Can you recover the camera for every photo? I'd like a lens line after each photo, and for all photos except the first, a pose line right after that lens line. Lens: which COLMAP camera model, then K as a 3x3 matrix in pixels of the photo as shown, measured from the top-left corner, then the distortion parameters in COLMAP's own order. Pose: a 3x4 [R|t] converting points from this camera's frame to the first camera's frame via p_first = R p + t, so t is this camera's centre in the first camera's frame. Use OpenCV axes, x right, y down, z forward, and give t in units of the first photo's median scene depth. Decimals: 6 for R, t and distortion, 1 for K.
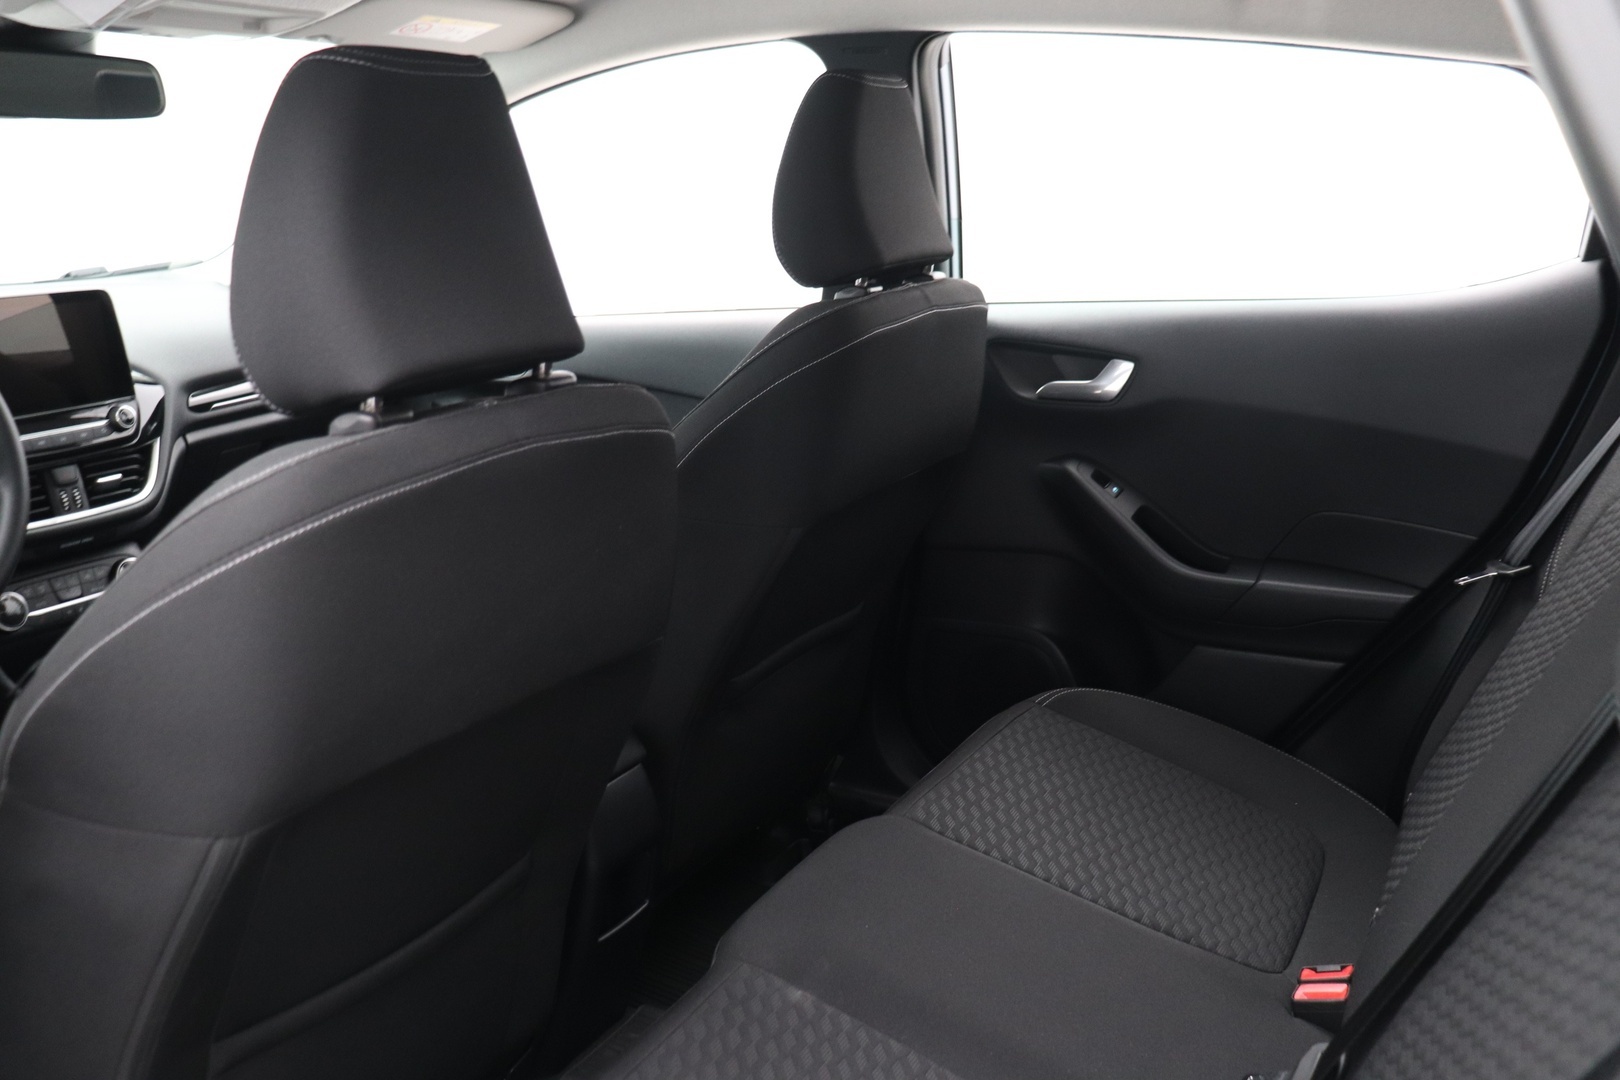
lens RADIAL K [[1482.1, 0, 810.0], [0, 1482.1, 540.0], [0, 0, 1]] dist [-0.138027, 0.142712]
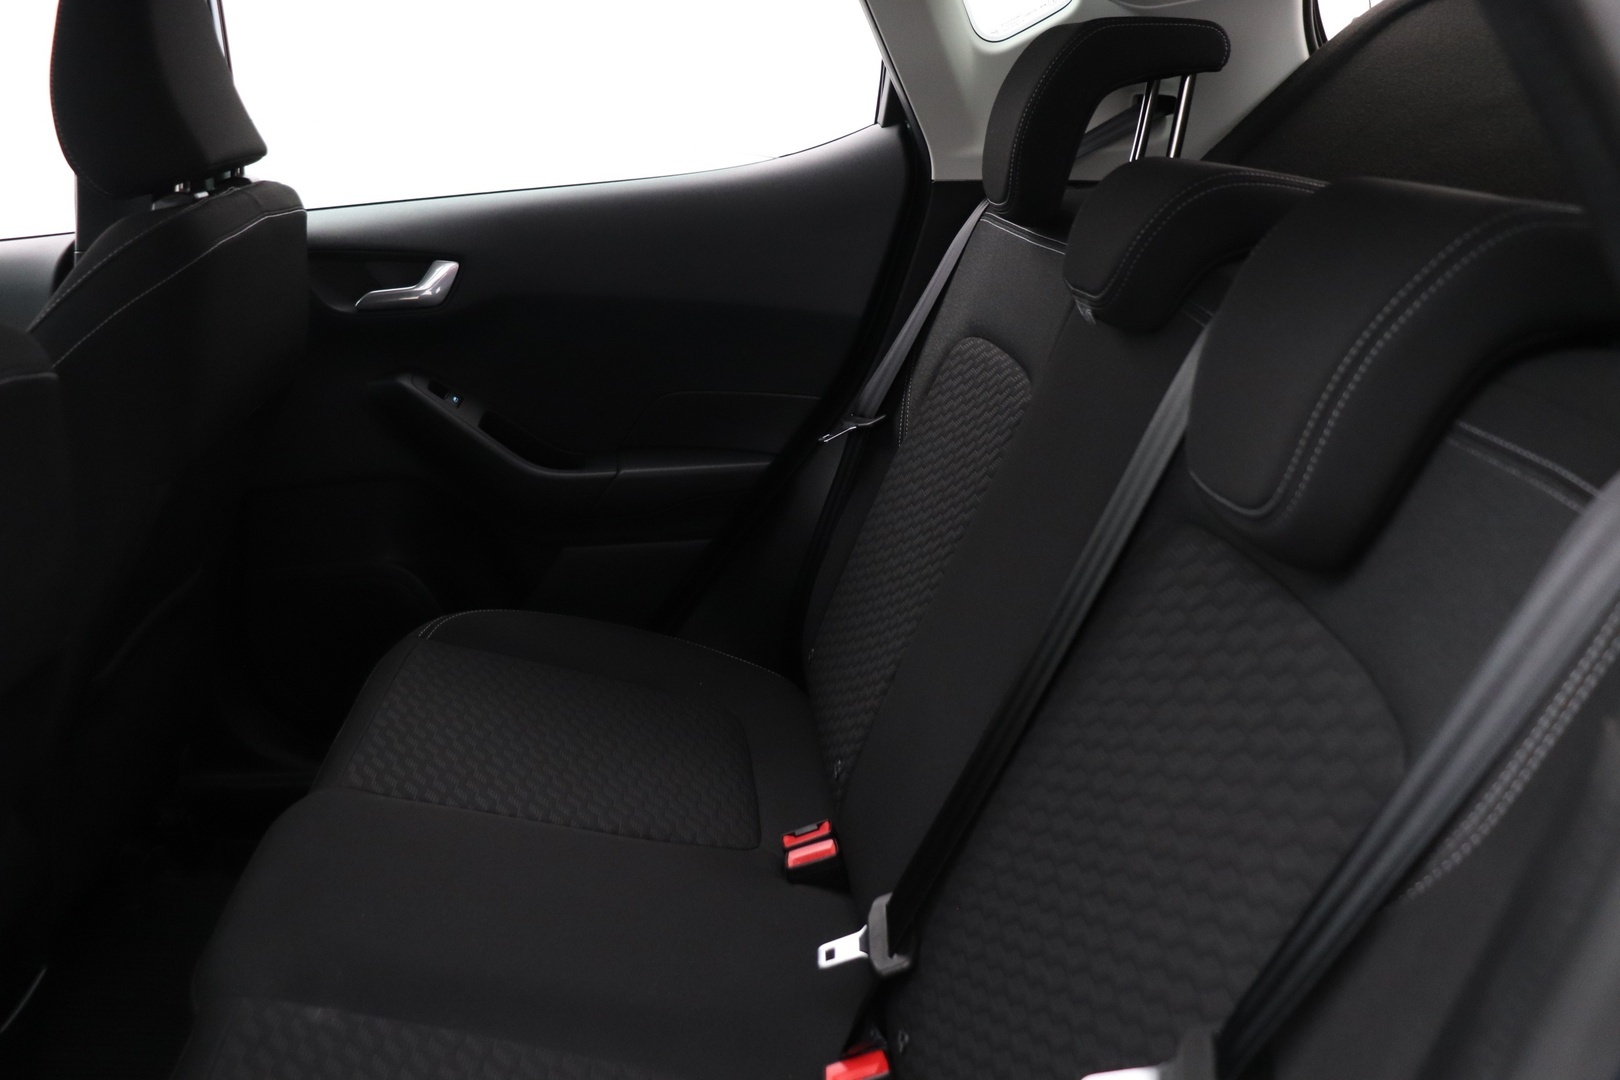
lens RADIAL K [[1482.1, 0, 810.0], [0, 1482.1, 540.0], [0, 0, 1]] dist [-0.138027, 0.142712]
pose [[0.844943, -0.169754, 0.507204, -0.112106], [0.142236, 0.985466, 0.092874, -0.000651], [-0.515598, -0.006331, 0.856807, 0.096116]]
